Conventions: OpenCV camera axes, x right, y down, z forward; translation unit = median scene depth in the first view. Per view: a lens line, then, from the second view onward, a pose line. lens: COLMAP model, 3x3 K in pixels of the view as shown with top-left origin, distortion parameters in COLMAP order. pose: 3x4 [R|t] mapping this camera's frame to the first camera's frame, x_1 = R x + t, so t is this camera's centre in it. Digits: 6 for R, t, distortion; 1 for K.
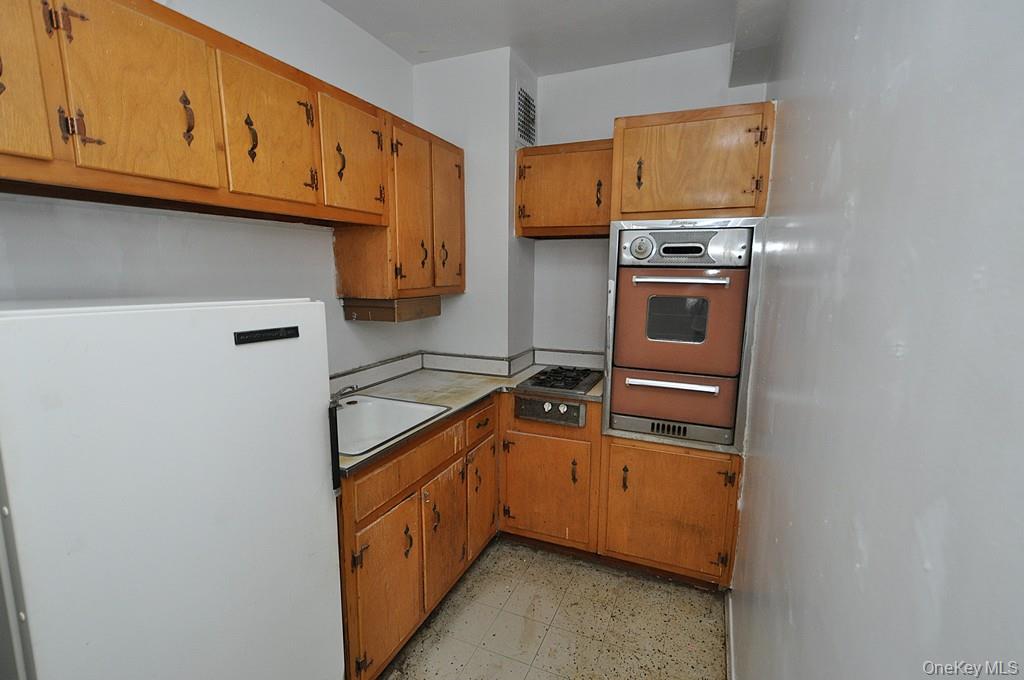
lens RADIAL K [[470.5, 0, 510.7], [0, 470.5, 348.8], [0, 0, 1]] dist [0.002388, 0.000143]
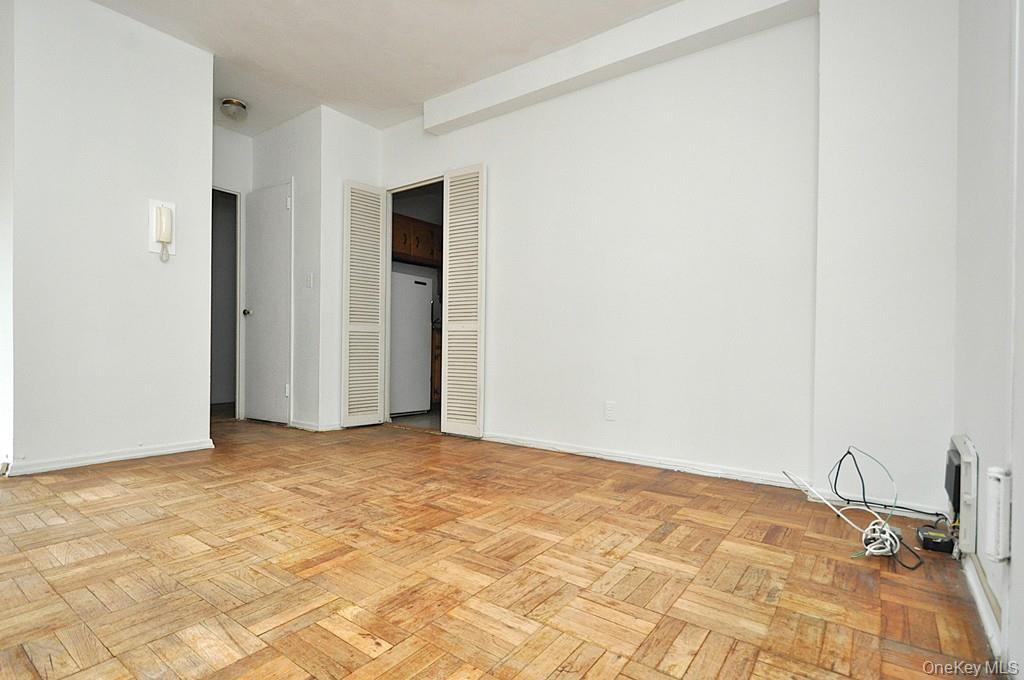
lens RADIAL K [[499.2, 0, 508.4], [0, 499.2, 349.3], [0, 0, 1]] dist [0.000843, -0.000844]
pose [[0.973156, 0.003219, -0.230125, 0.684278], [-0.039965, 0.987075, -0.155194, 0.627867], [0.226651, 0.160225, 0.960707, -1.603930]]
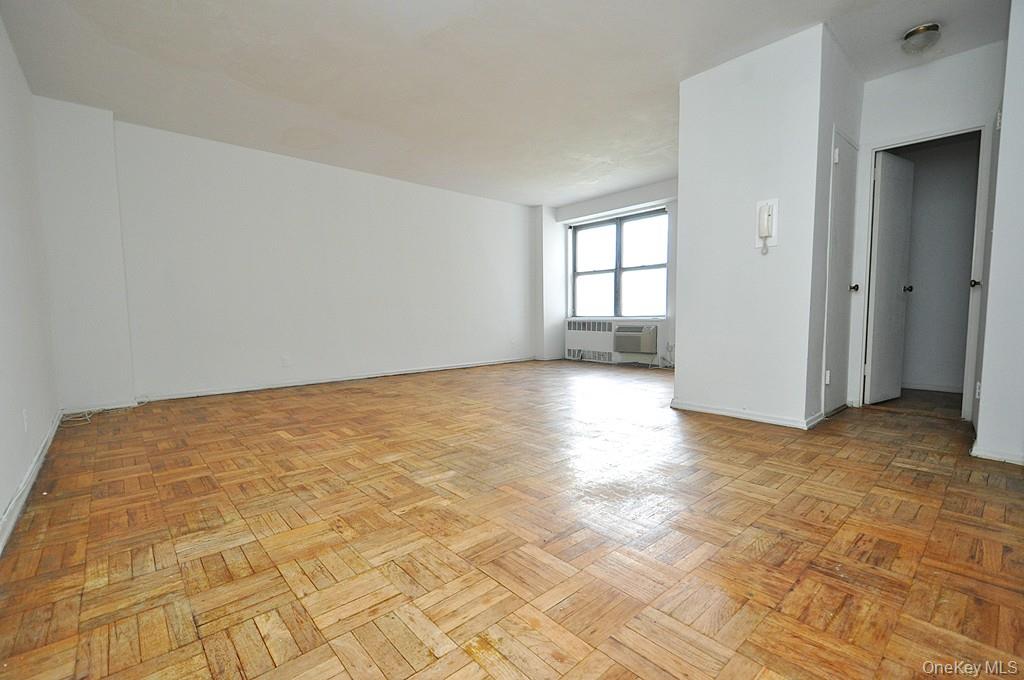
lens RADIAL K [[449.8, 0, 510.5], [0, 449.8, 349.8], [0, 0, 1]] dist [0.009582, -0.006732]
pose [[-0.428026, 0.066867, -0.901290, 1.077007], [-0.142768, 0.979735, 0.140488, 0.420722], [0.892419, 0.188807, -0.409805, -0.602869]]
